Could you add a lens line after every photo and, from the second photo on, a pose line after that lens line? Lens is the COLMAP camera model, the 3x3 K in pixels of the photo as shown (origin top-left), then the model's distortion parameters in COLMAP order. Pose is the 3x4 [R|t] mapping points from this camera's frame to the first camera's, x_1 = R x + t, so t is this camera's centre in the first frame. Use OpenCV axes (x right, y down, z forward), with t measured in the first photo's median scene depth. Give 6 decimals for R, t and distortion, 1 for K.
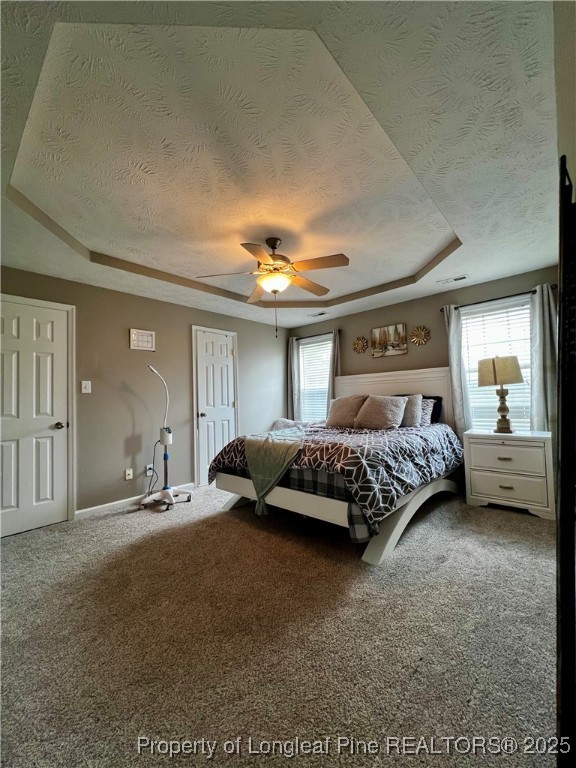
lens RADIAL K [[307.6, 0, 287.9], [0, 307.6, 388.7], [0, 0, 1]] dist [-0.004337, 0.000140]
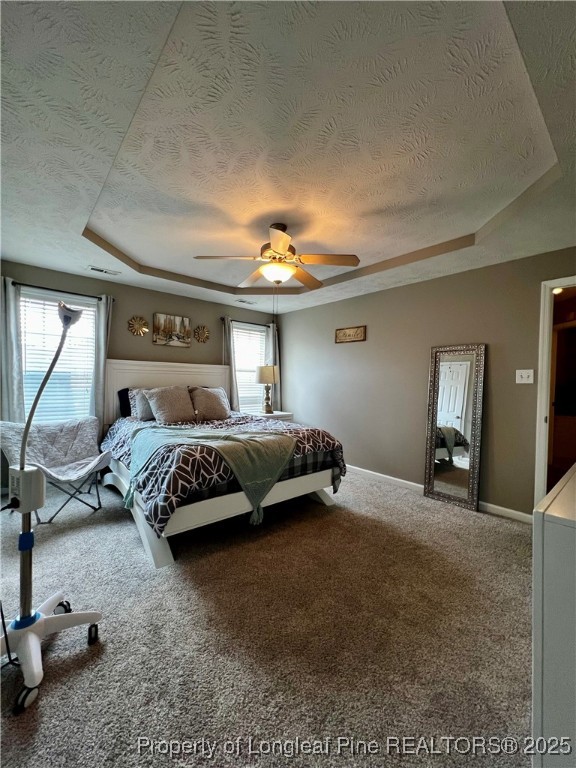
lens RADIAL K [[304.8, 0, 288.3], [0, 304.8, 386.5], [0, 0, 1]] dist [-0.000924, -0.000083]
pose [[0.118743, 0.016633, 0.992786, -0.701623], [-0.060078, 0.998148, -0.009537, 0.011583], [-0.991106, -0.058512, 0.119523, 0.602821]]
